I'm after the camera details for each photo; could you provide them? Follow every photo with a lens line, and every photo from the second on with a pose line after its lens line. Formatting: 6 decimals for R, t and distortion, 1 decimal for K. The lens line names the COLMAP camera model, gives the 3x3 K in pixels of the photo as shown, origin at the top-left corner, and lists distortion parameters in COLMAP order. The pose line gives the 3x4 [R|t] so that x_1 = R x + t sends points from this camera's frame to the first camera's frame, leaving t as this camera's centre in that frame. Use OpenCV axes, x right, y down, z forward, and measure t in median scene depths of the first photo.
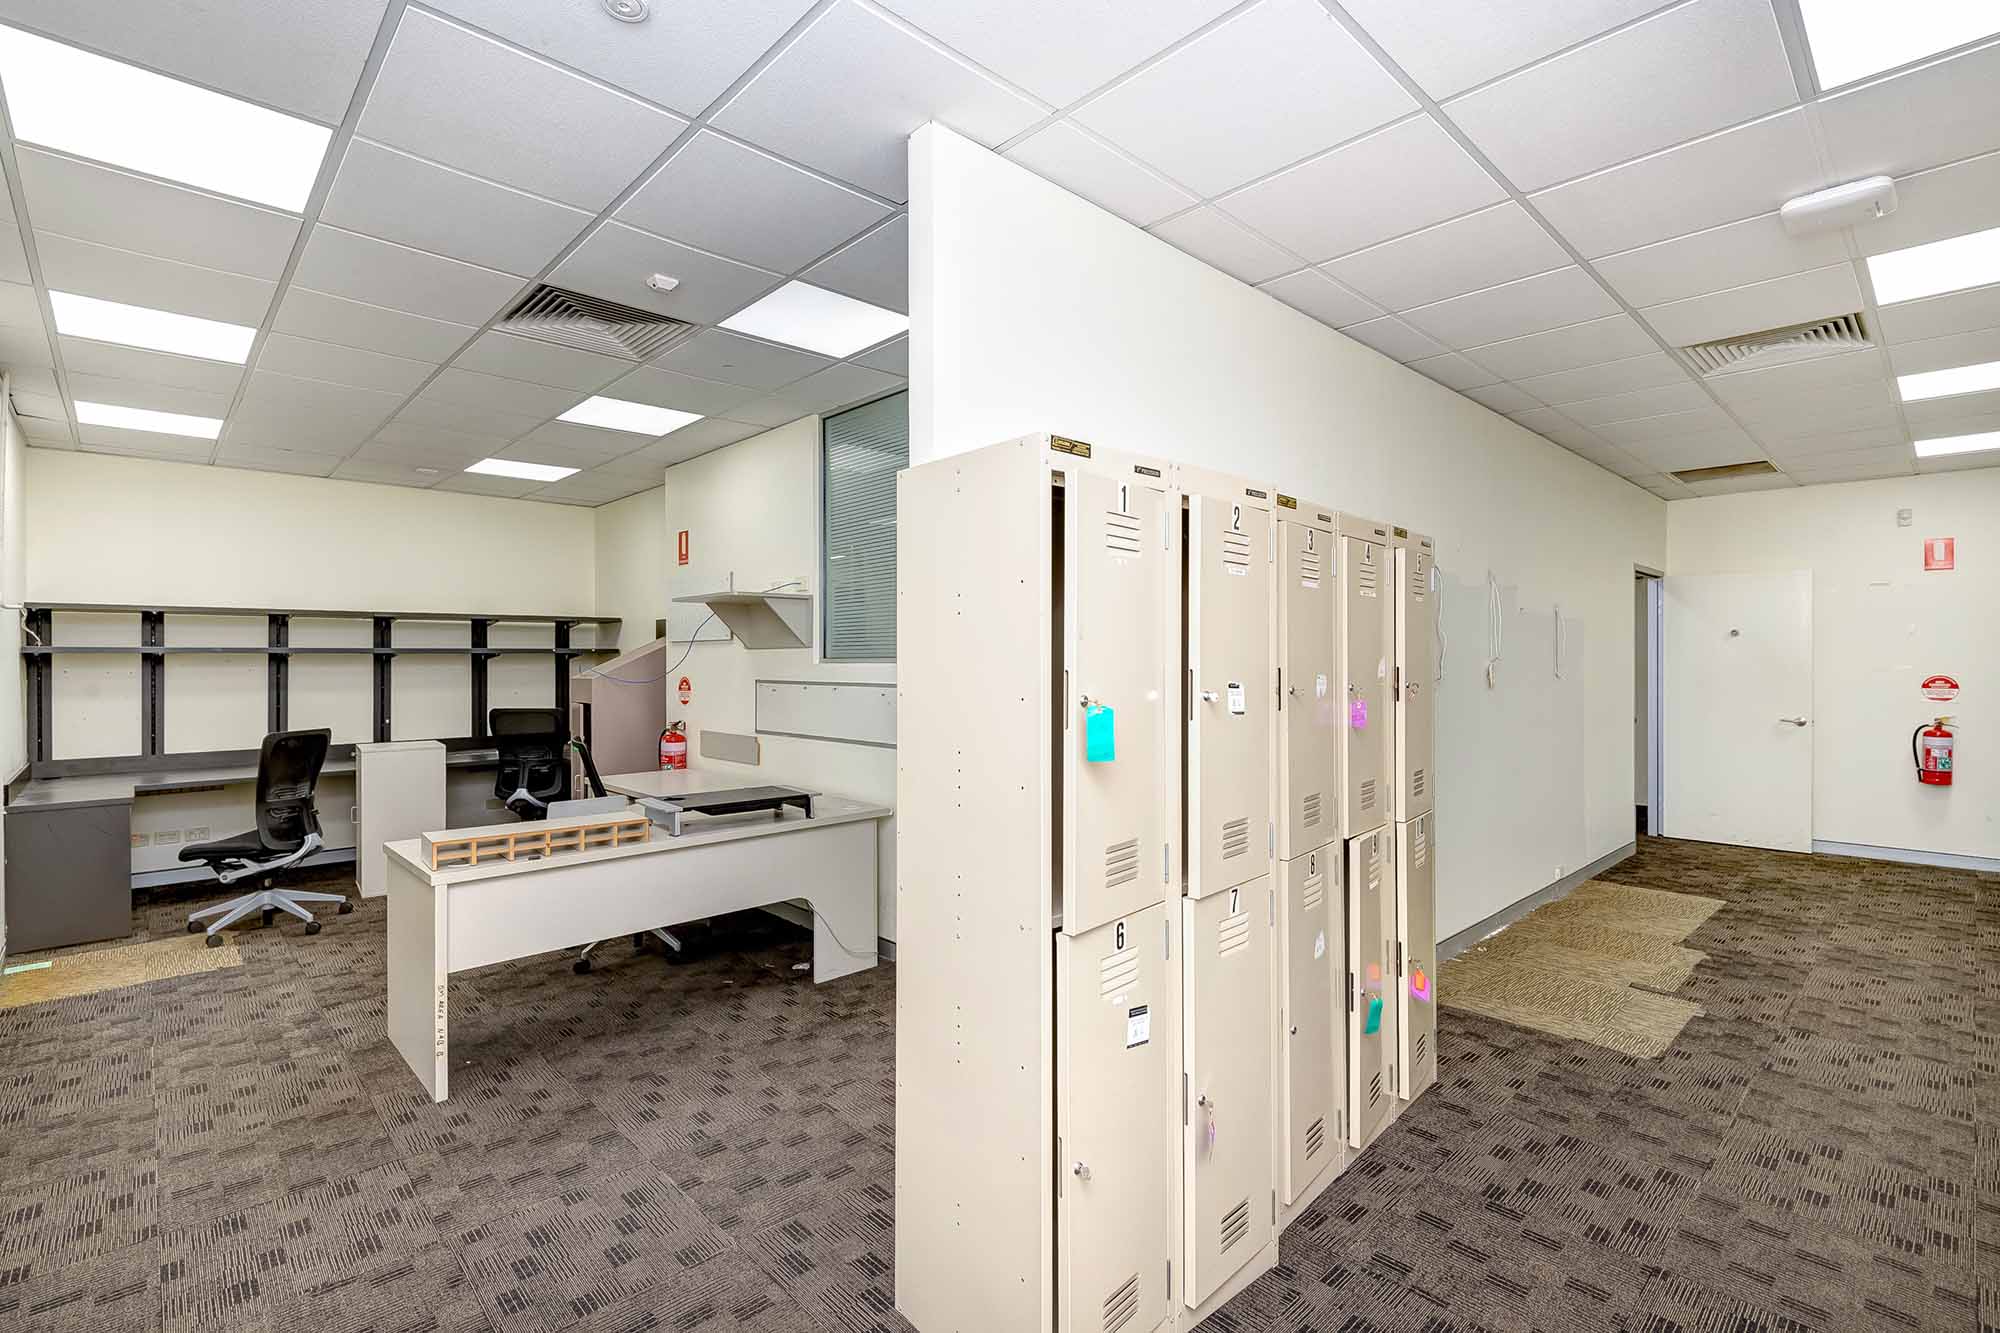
lens RADIAL K [[879.4, 0, 1009.8], [0, 879.4, 657.3], [0, 0, 1]] dist [-0.000747, -0.000987]
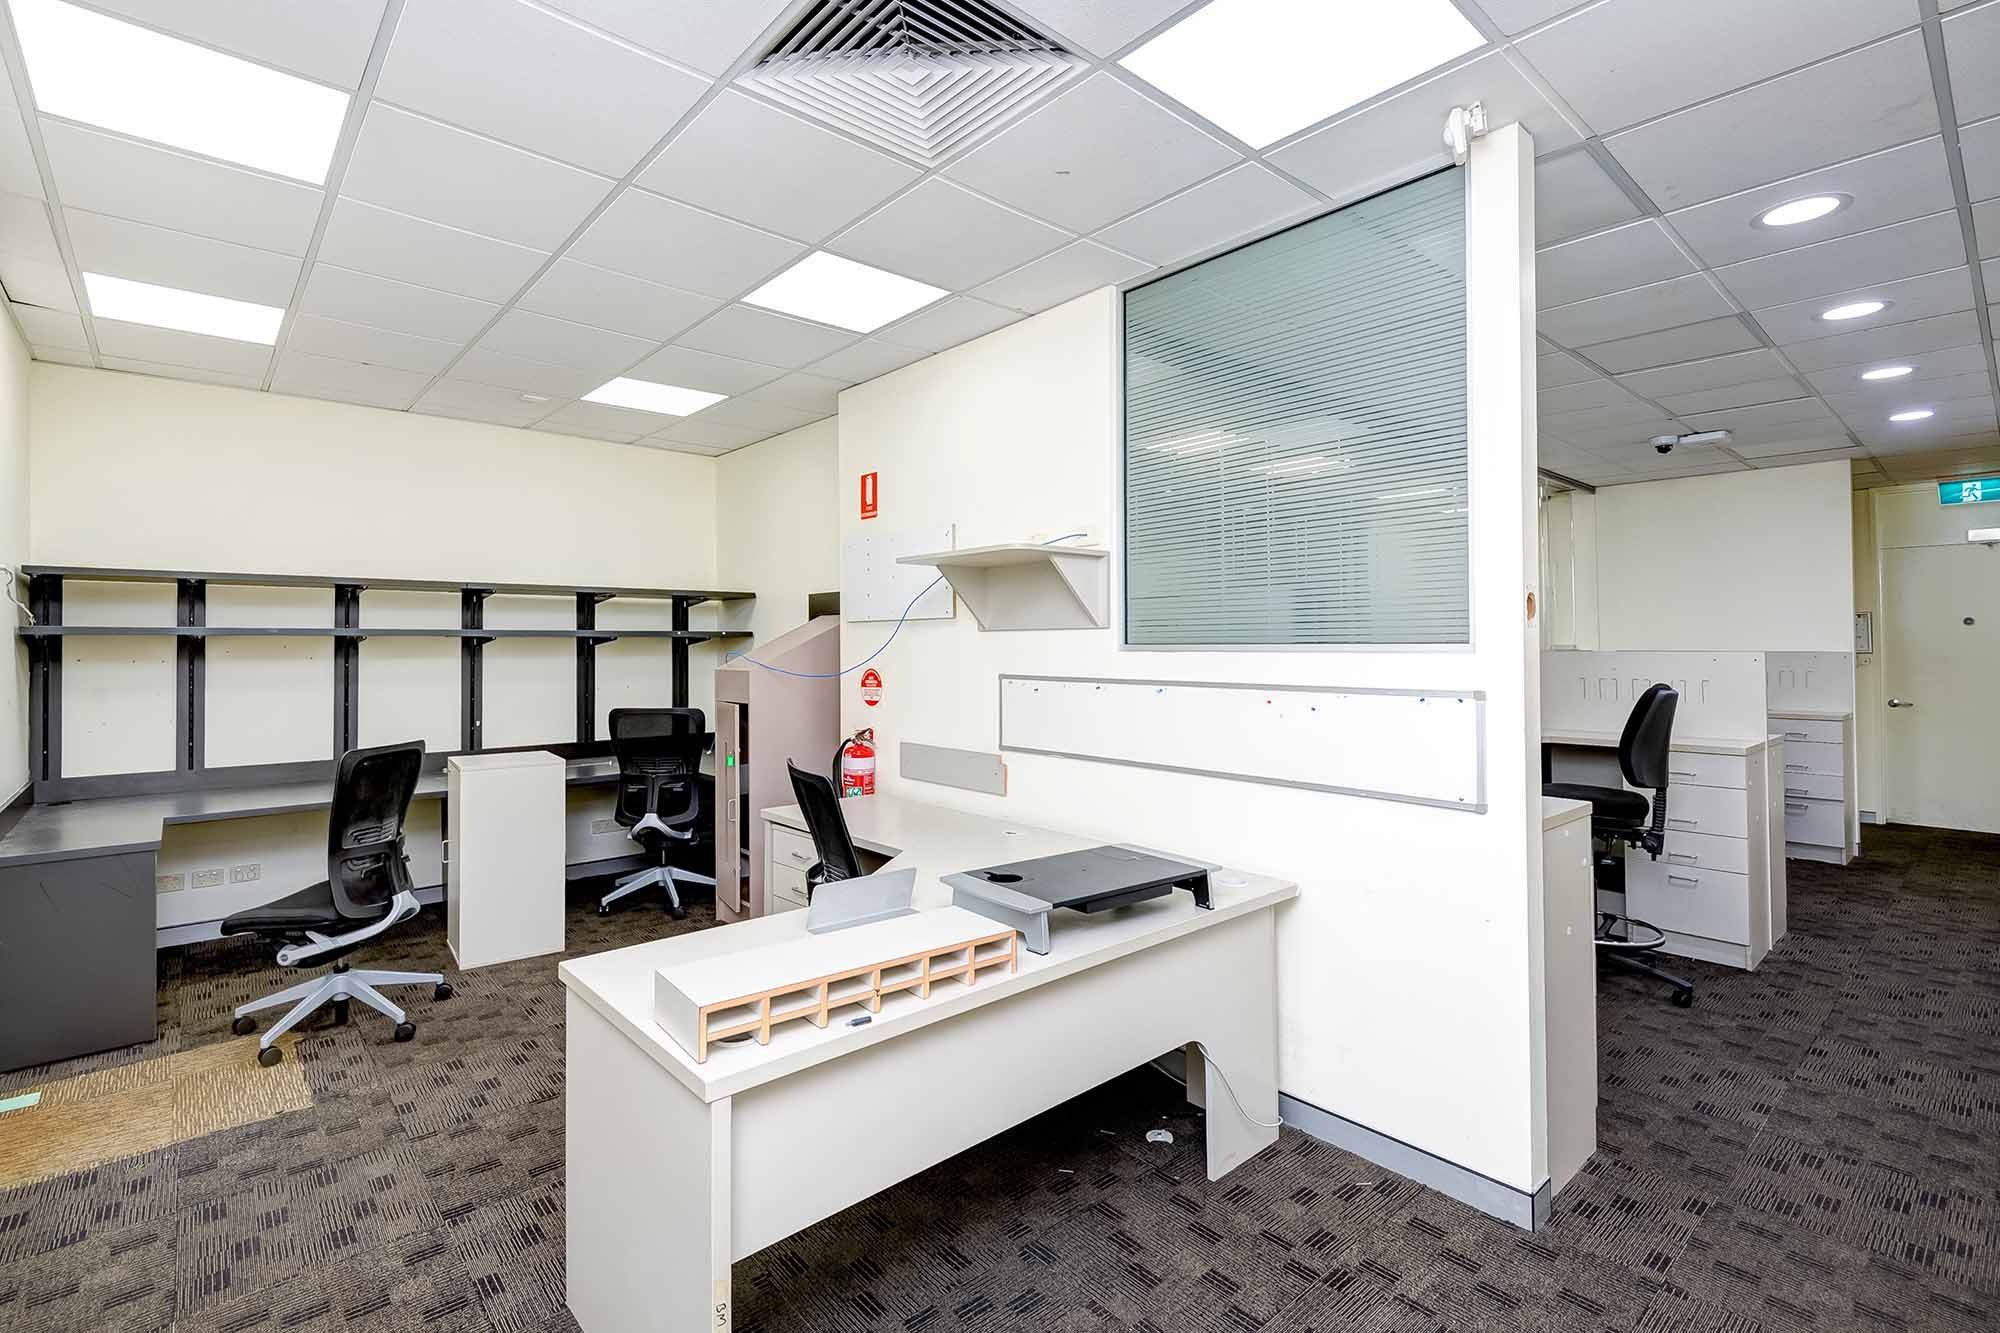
lens RADIAL K [[909.4, 0, 972.4], [0, 909.4, 637.3], [0, 0, 1]] dist [0.014676, -0.001106]
pose [[0.997413, 0.000698, -0.071876, -0.259960], [-0.001025, 0.999989, -0.004511, -0.000975], [0.071872, 0.004573, 0.997403, 0.272154]]
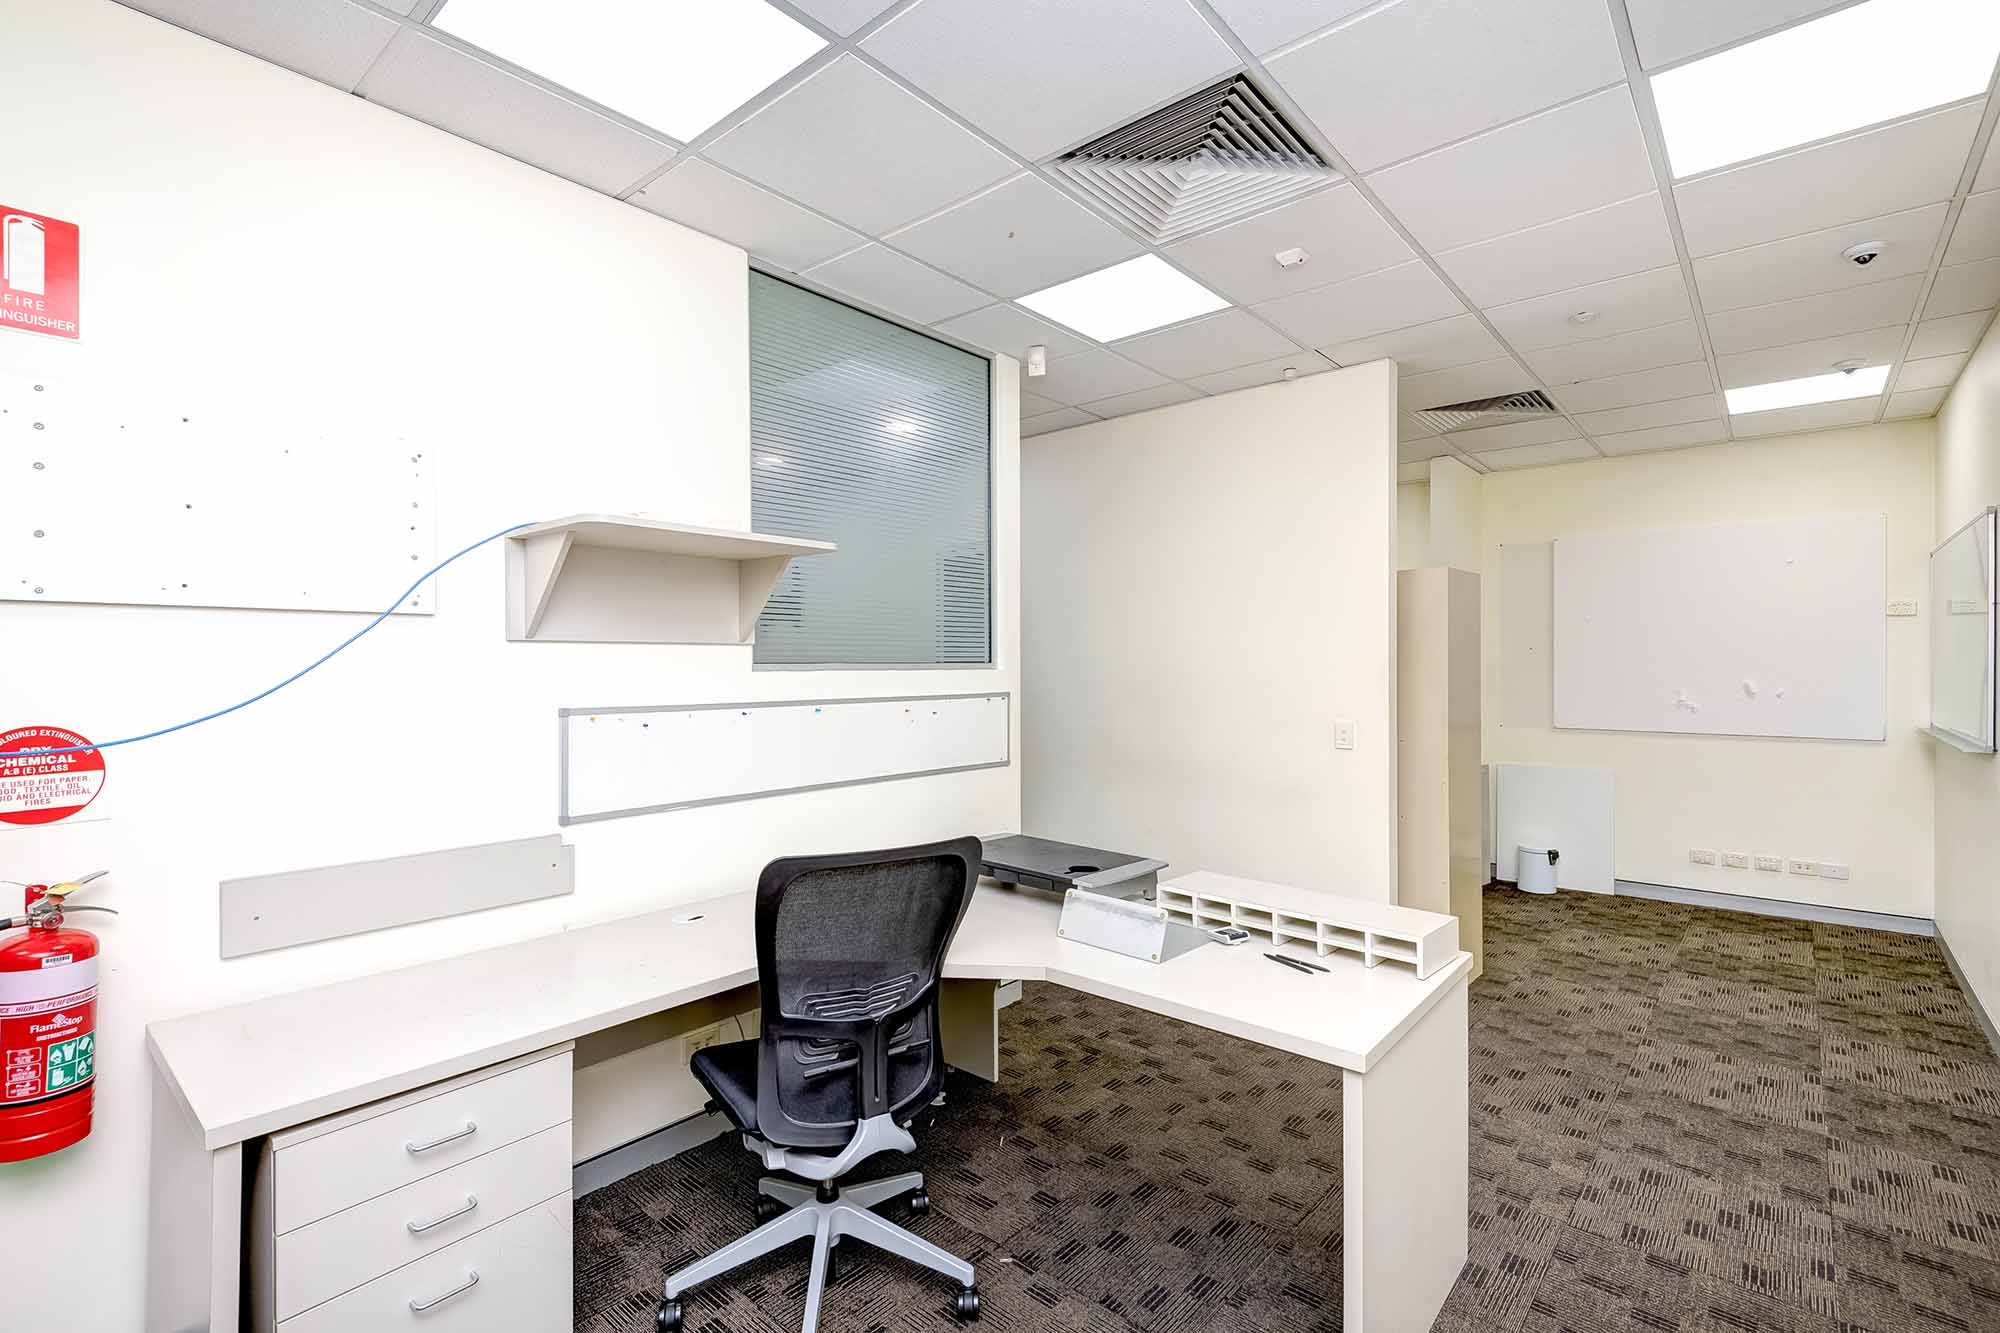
lens RADIAL K [[910.8, 0, 978.1], [0, 910.8, 660.8], [0, 0, 1]] dist [0.020292, -0.000702]
pose [[-0.061126, 0.001015, 0.998130, -0.787311], [-0.004849, 0.999987, -0.001313, -0.000800], [-0.998118, -0.004920, -0.061120, 0.816134]]
